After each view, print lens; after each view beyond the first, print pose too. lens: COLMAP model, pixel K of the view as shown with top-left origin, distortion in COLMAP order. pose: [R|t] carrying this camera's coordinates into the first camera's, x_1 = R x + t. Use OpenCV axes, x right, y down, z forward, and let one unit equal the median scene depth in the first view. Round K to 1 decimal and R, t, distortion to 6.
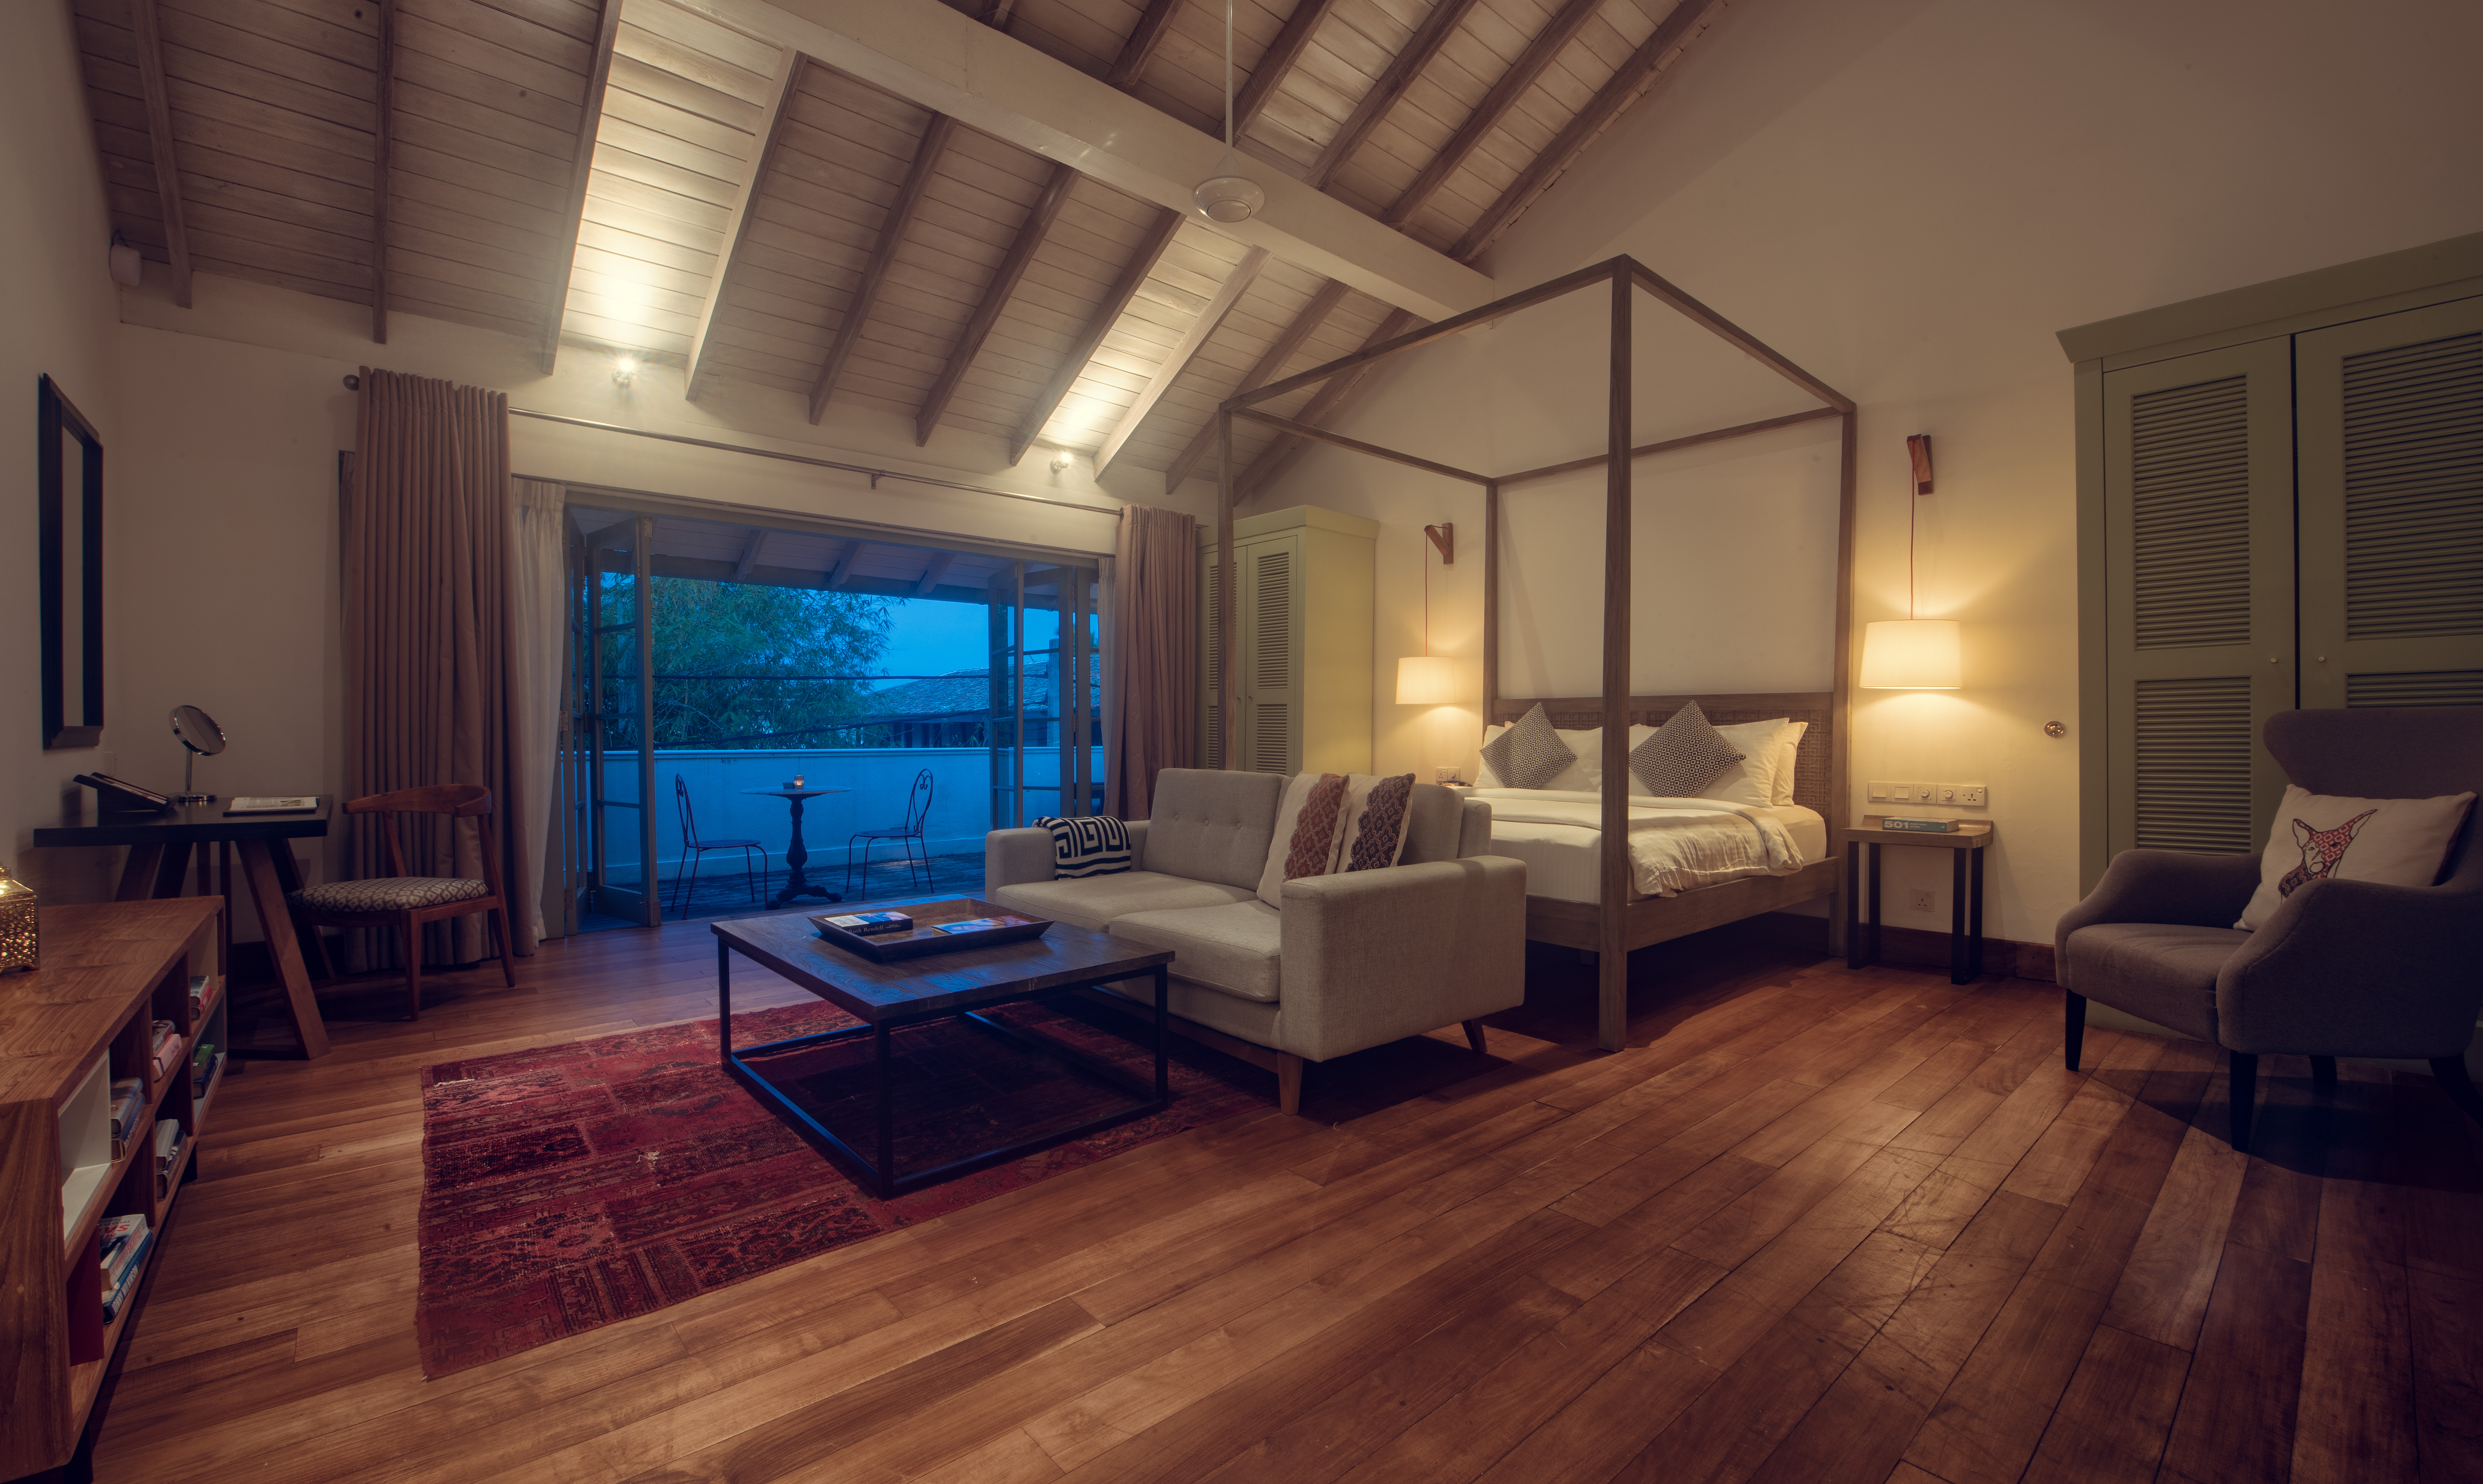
lens RADIAL K [[1015.3, 0, 1247.9], [0, 1015.3, 746.0], [0, 0, 1]] dist [-0.001614, -0.000806]
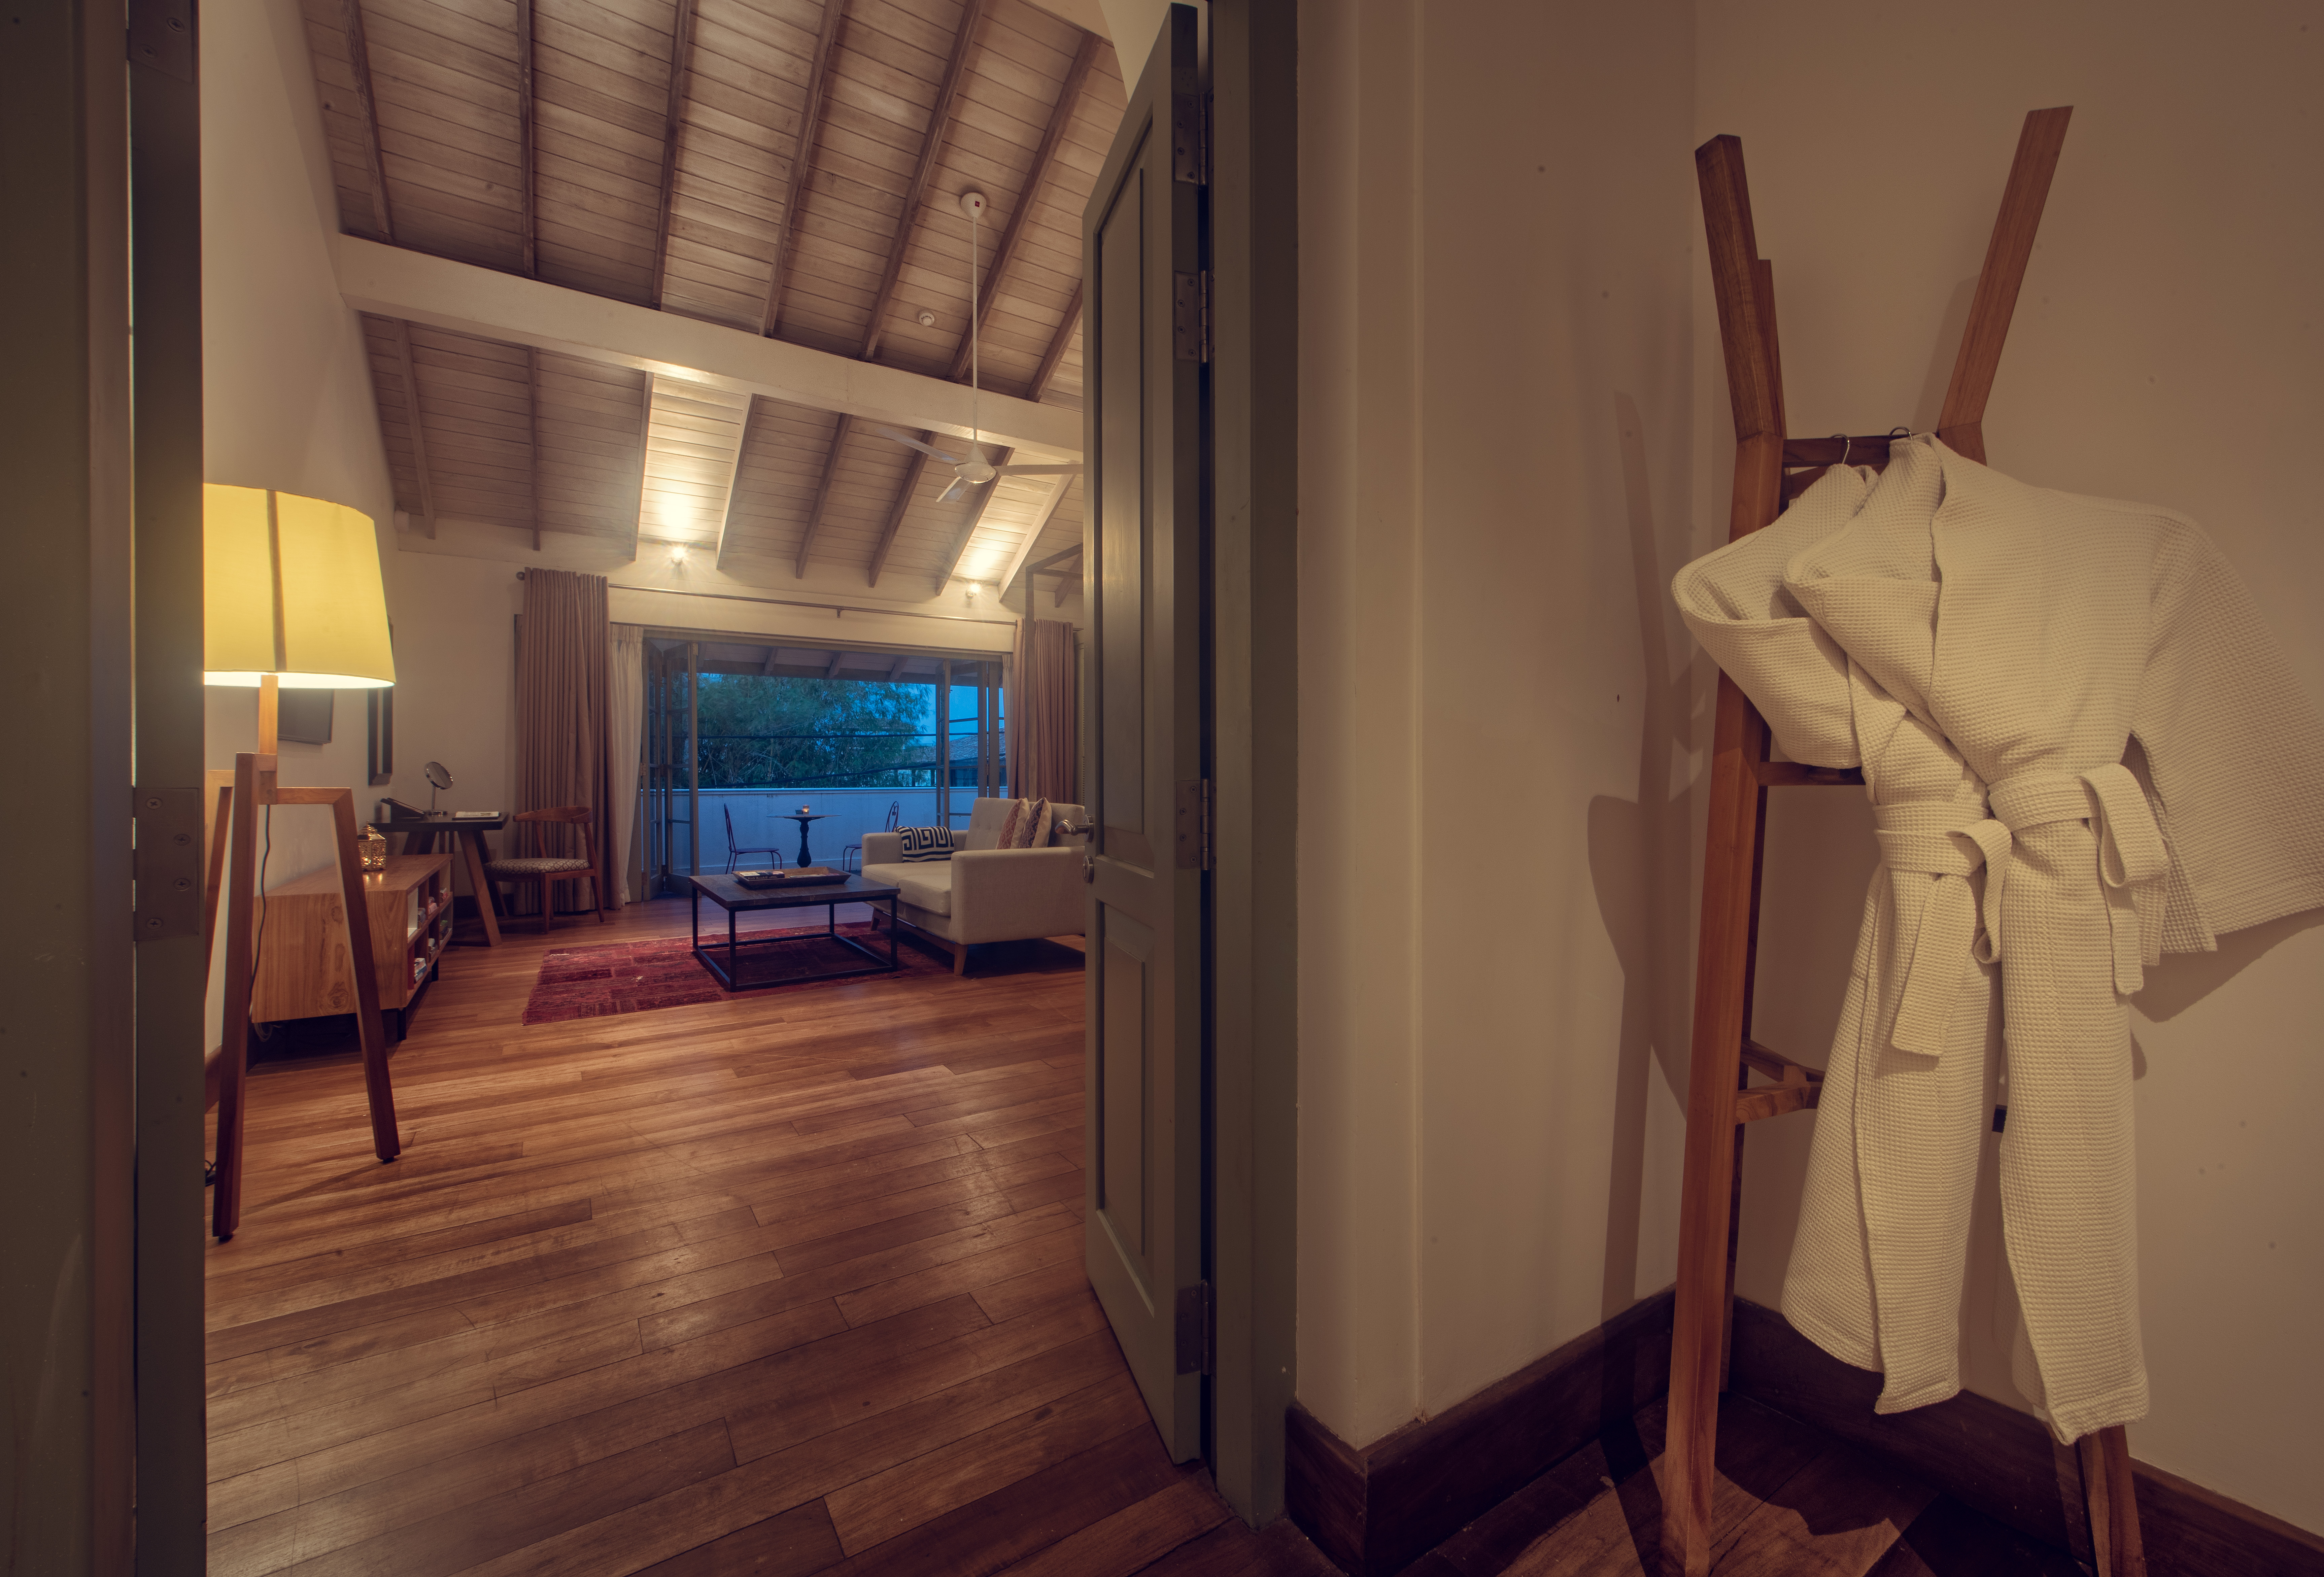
lens RADIAL K [[933.8, 0, 1157.4], [0, 933.8, 773.2], [0, 0, 1]] dist [0.058450, 0.000164]
pose [[0.988163, -0.001536, -0.153402, 0.437473], [-0.000808, 0.999884, -0.015215, 0.005217], [0.153408, 0.015159, 0.988047, -0.445649]]
